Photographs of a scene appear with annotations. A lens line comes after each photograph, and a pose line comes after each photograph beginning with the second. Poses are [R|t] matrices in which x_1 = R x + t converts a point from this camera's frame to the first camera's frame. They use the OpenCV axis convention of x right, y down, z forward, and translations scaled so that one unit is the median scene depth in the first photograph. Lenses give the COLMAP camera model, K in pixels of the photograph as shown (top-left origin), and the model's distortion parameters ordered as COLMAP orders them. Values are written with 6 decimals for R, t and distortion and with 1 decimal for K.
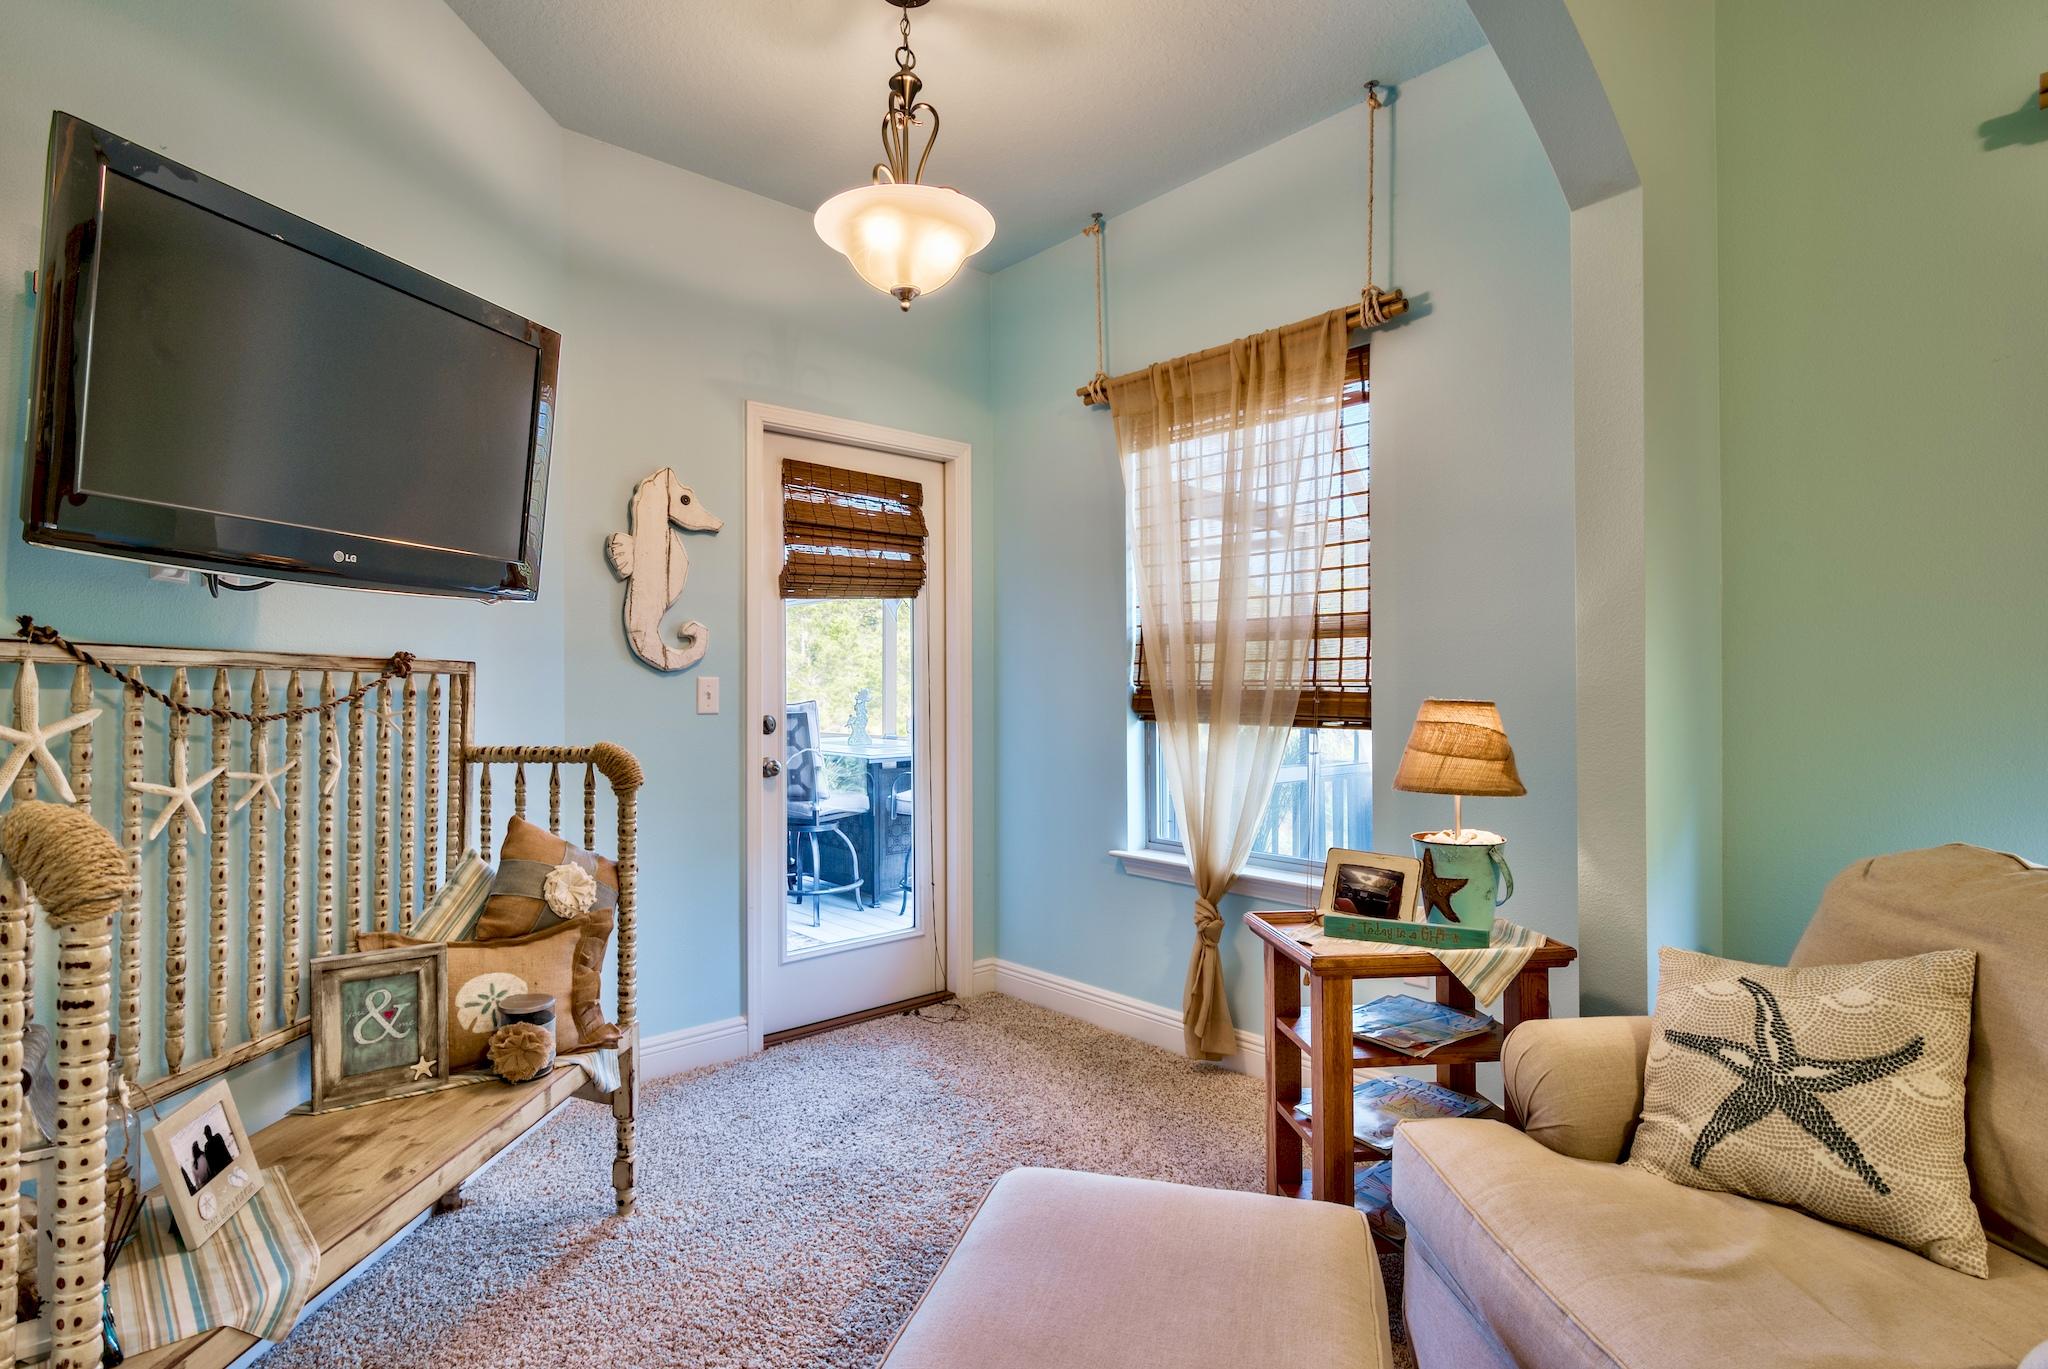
lens RADIAL K [[1014.8, 0, 1021.0], [0, 1014.8, 698.1], [0, 0, 1]] dist [-0.008372, 0.001668]
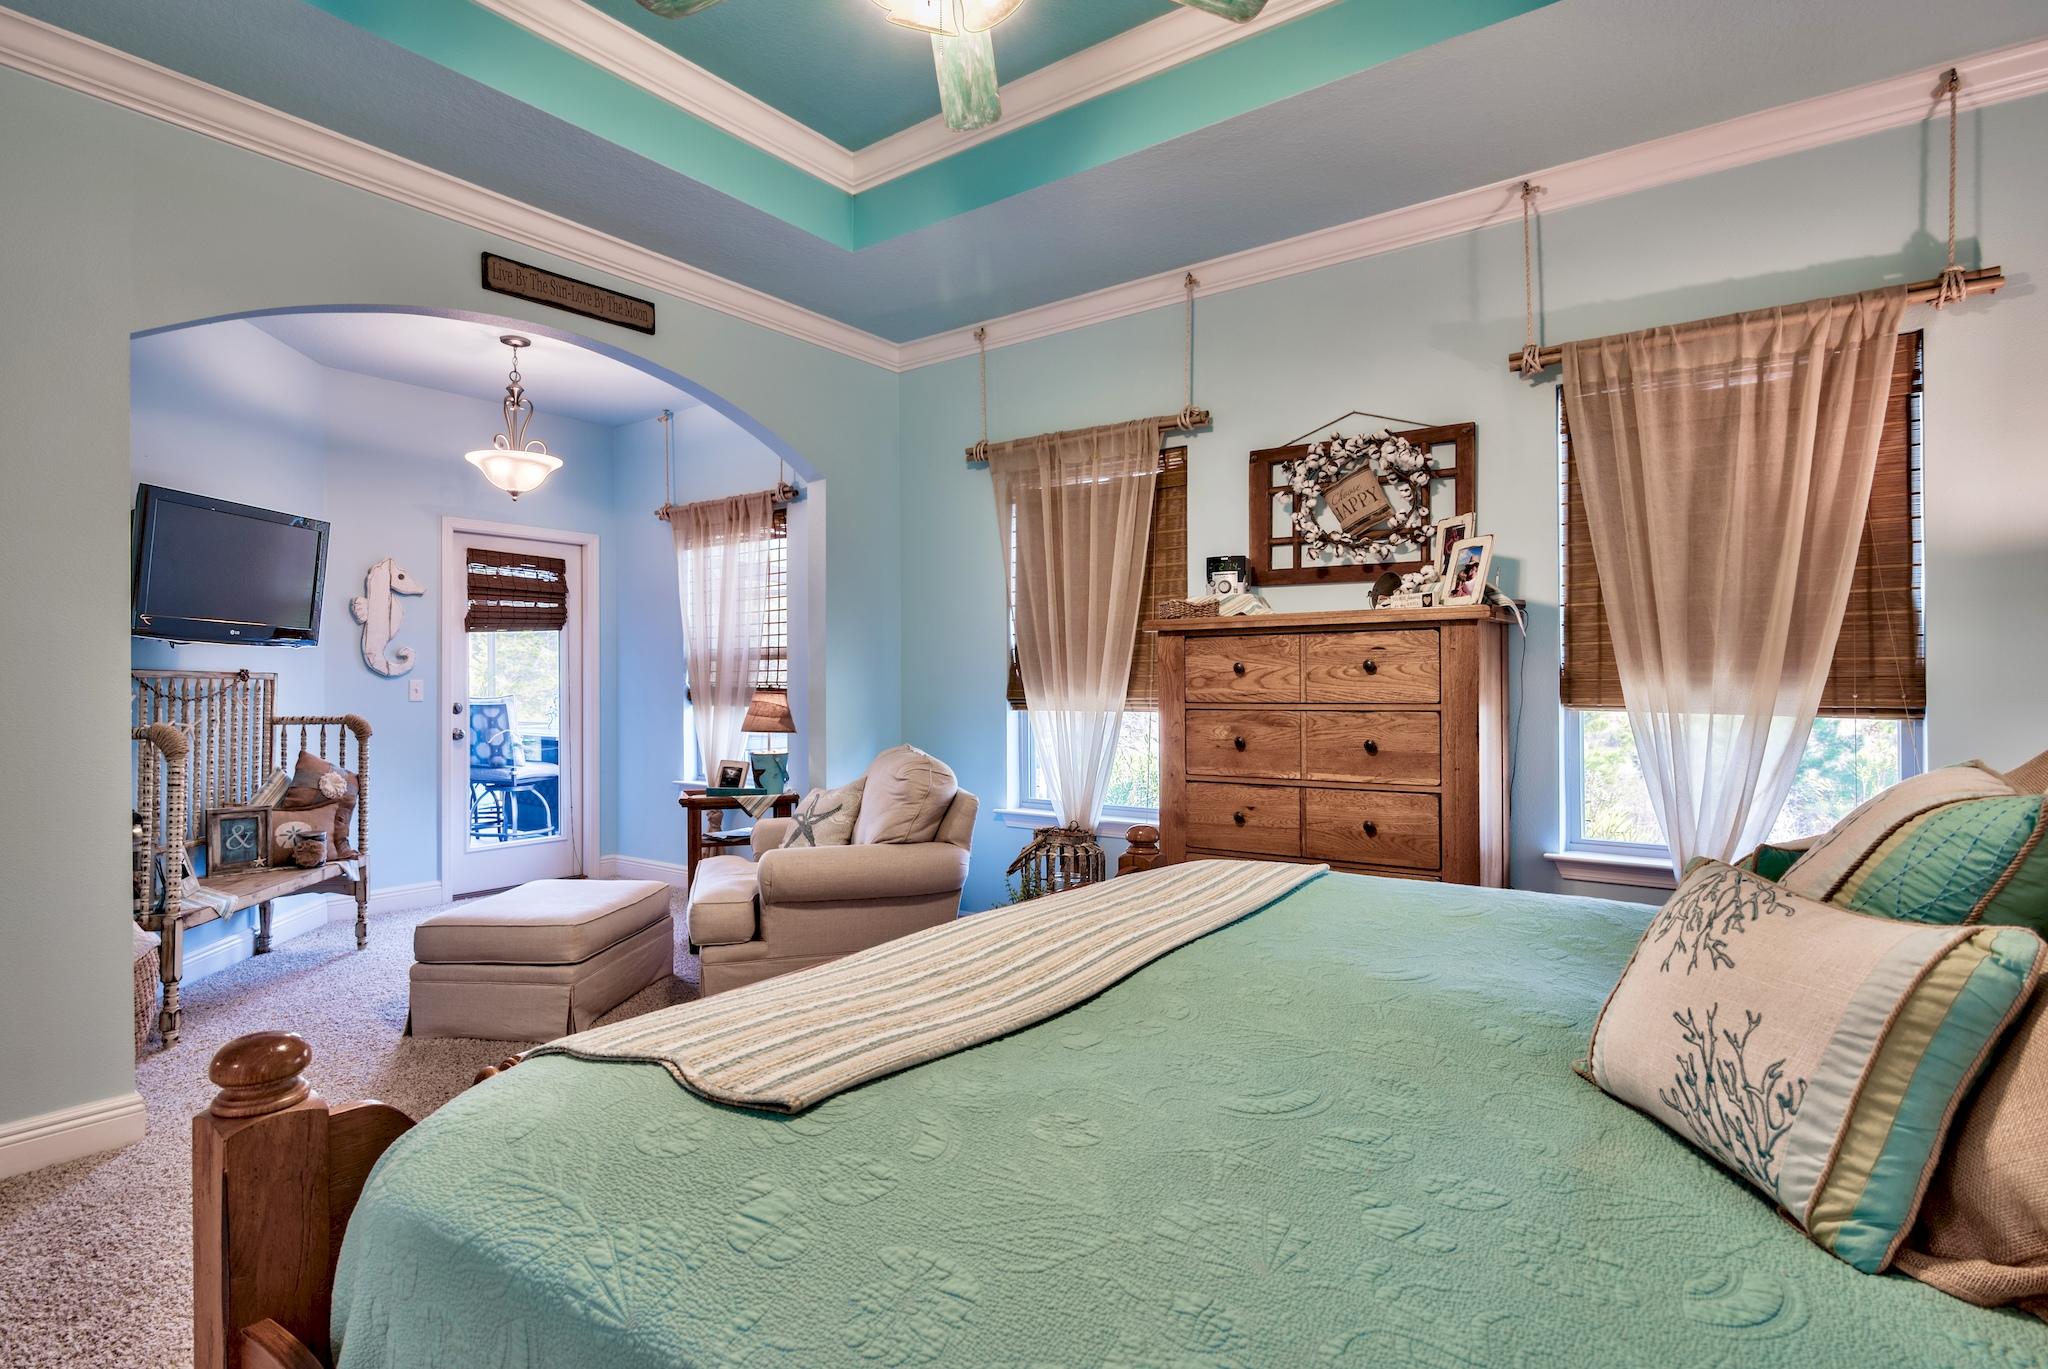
lens RADIAL K [[1014.8, 0, 1005.4], [0, 1014.8, 687.4], [0, 0, 1]] dist [-0.008372, 0.001668]
pose [[0.981124, -0.001676, 0.193372, 0.386441], [0.003408, 0.999957, -0.008627, 0.011059], [-0.193349, 0.009123, 0.981088, -0.994151]]
